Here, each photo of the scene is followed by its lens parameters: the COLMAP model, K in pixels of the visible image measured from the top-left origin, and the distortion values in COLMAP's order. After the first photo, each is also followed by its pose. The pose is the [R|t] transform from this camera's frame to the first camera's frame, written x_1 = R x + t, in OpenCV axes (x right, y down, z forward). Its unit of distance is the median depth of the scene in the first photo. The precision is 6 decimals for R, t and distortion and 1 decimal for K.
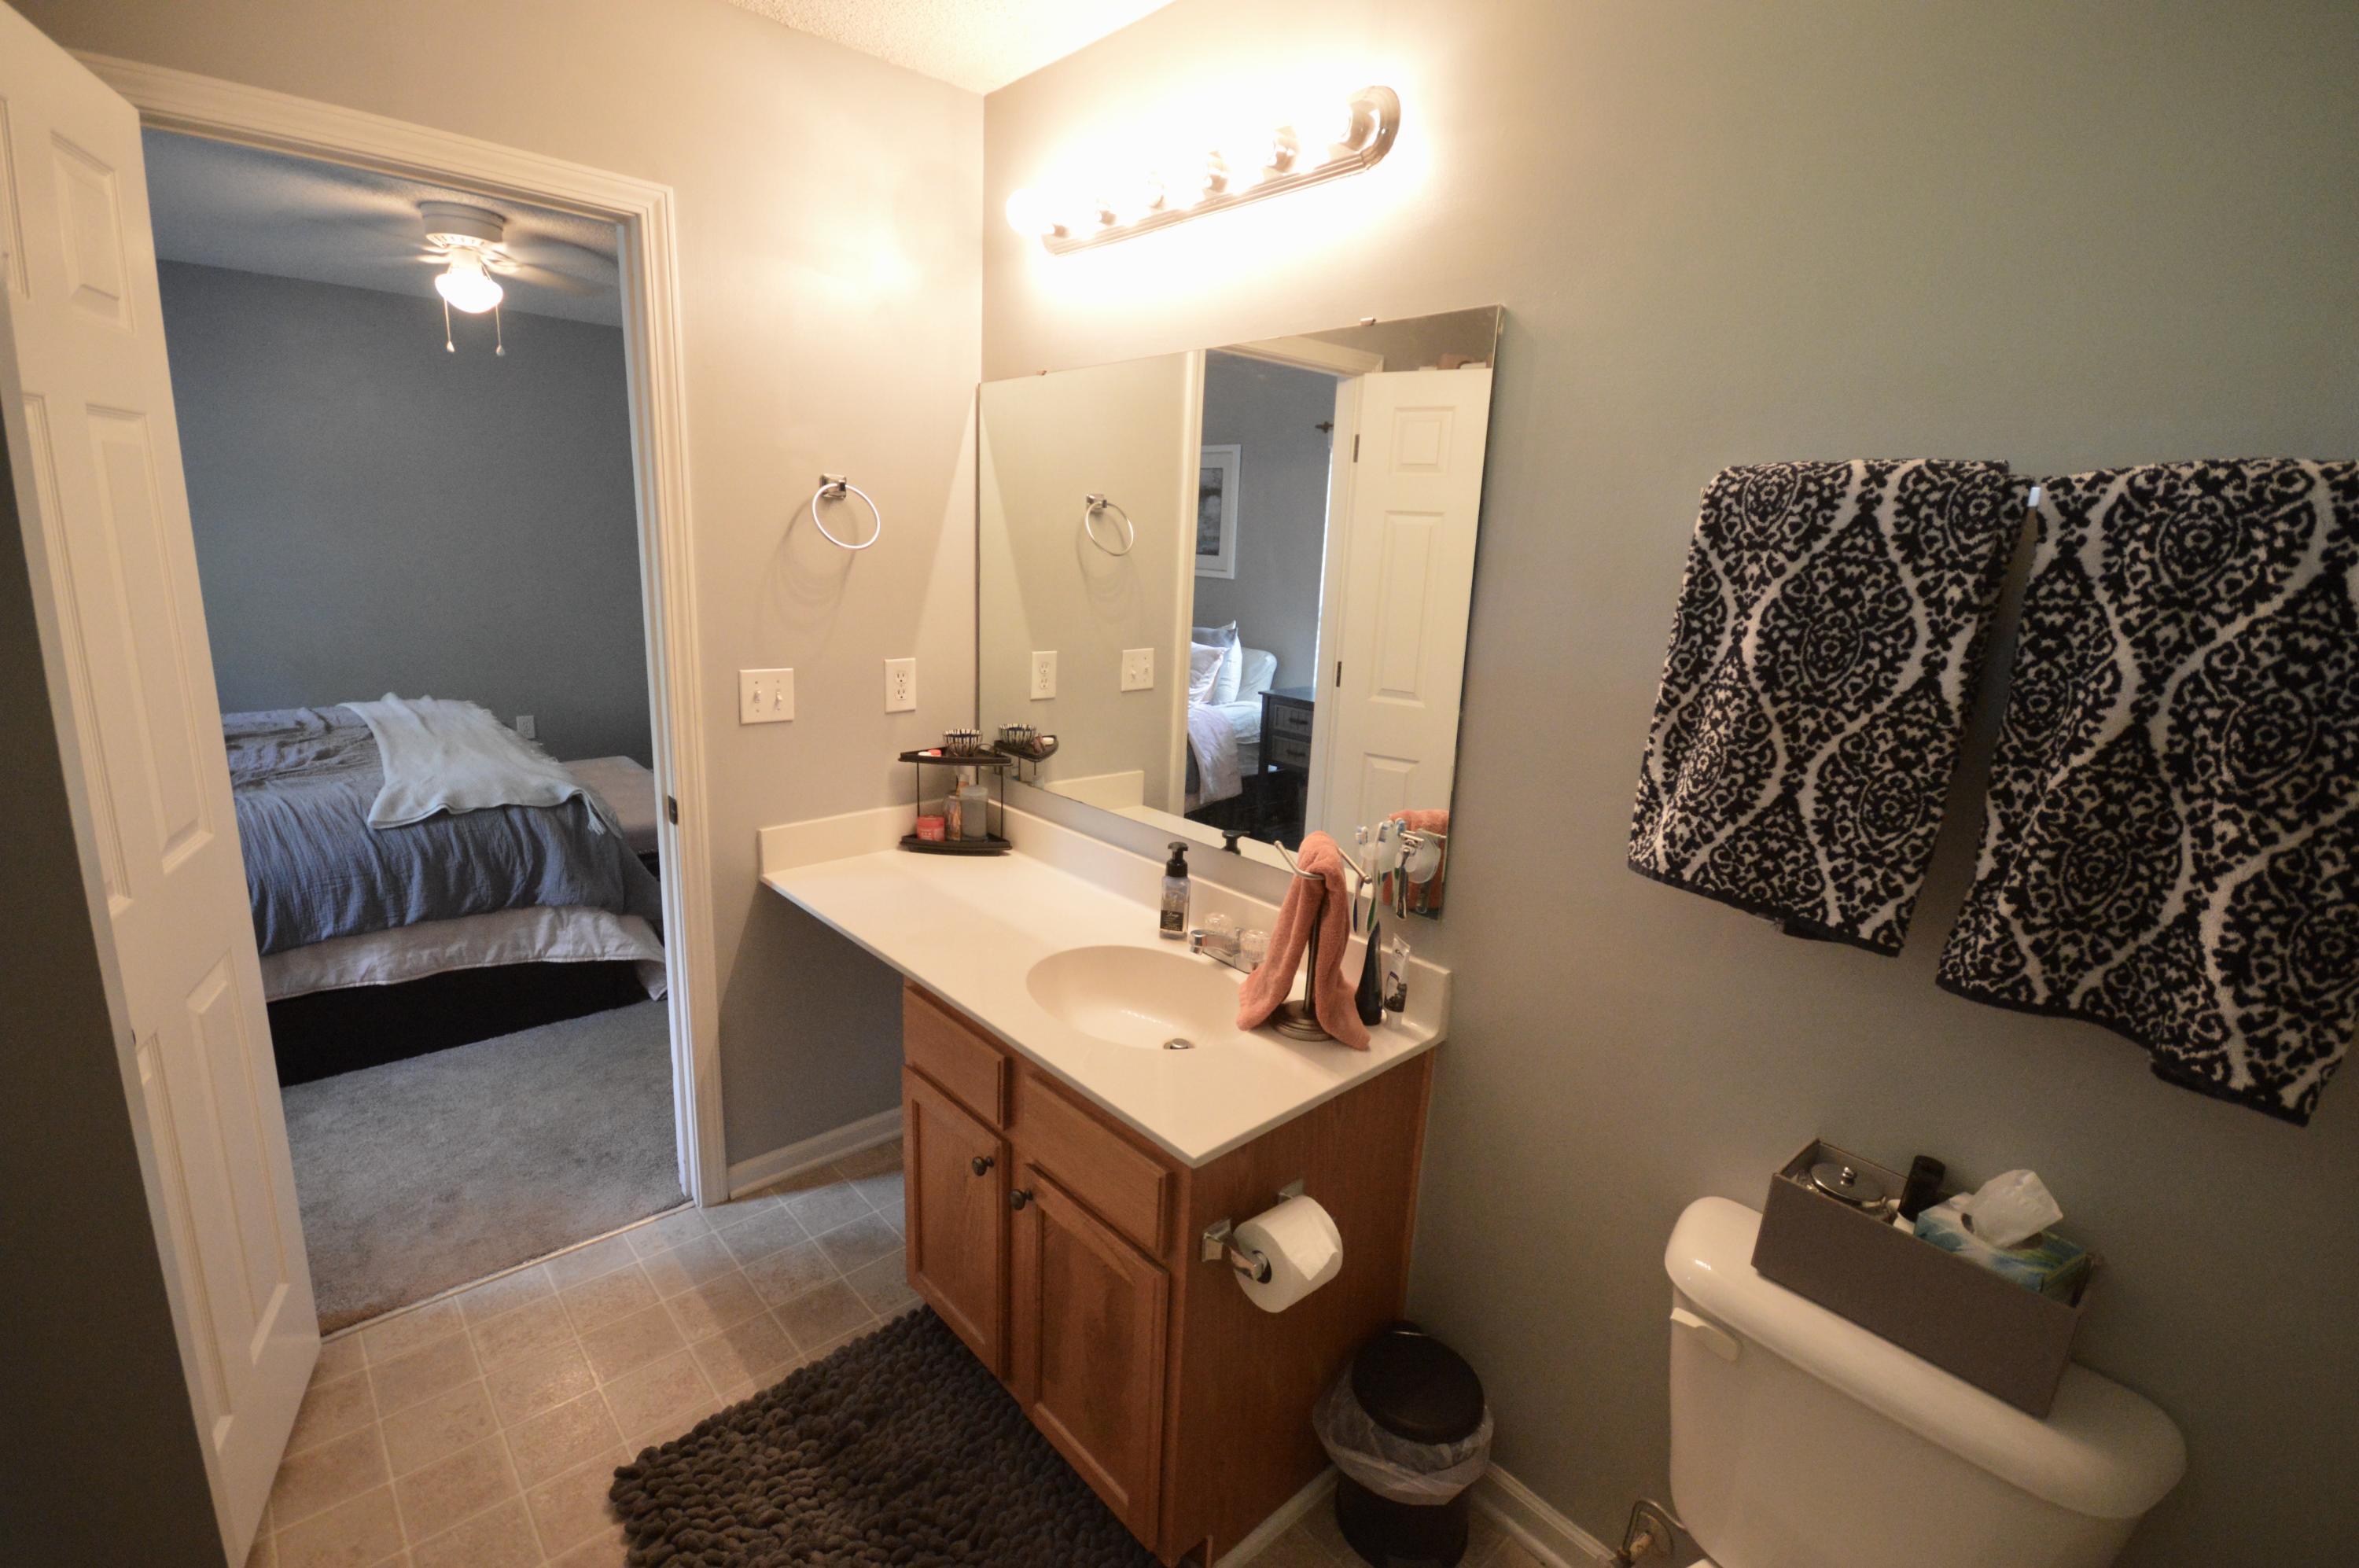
lens RADIAL K [[1047.1, 0, 1169.3], [0, 1047.1, 791.7], [0, 0, 1]] dist [0.011736, -0.013716]
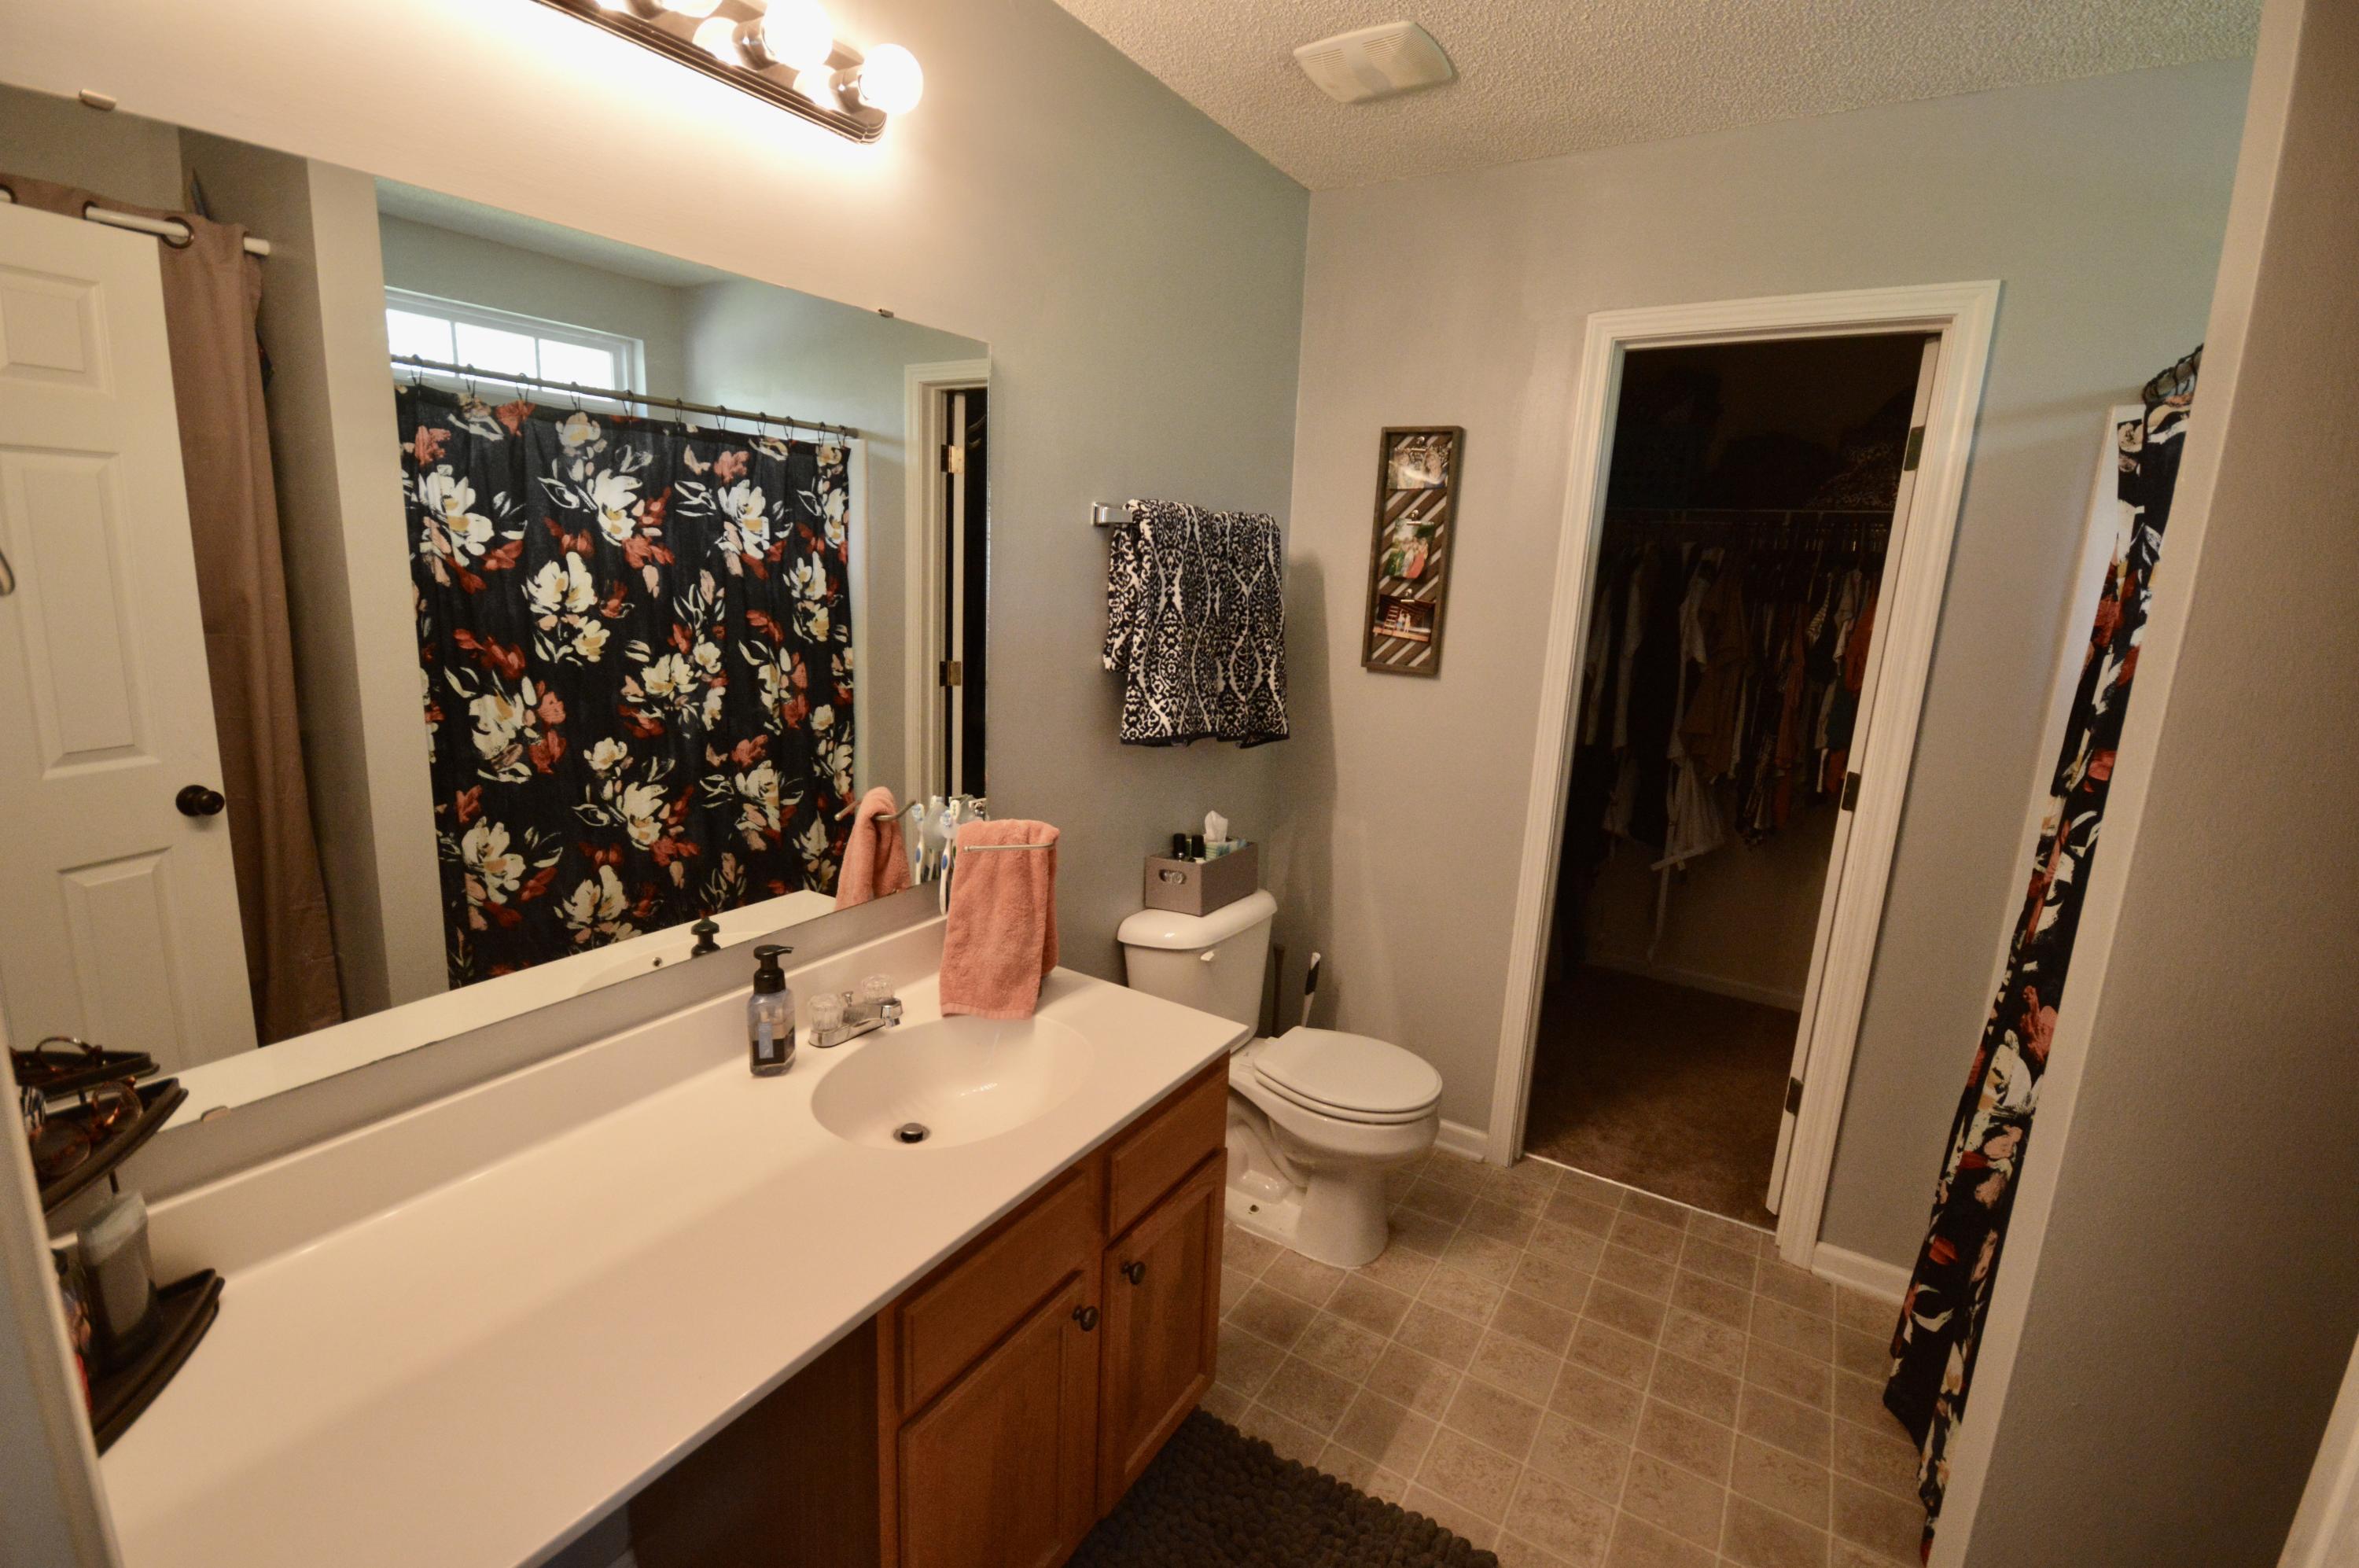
lens RADIAL K [[1047.1, 0, 1170.4], [0, 1047.1, 773.2], [0, 0, 1]] dist [0.011736, -0.013716]
pose [[-0.256509, -0.249914, 0.933673, -1.229517], [0.169051, 0.939503, 0.297918, -0.401061], [-0.951643, 0.234257, -0.198743, 1.433309]]
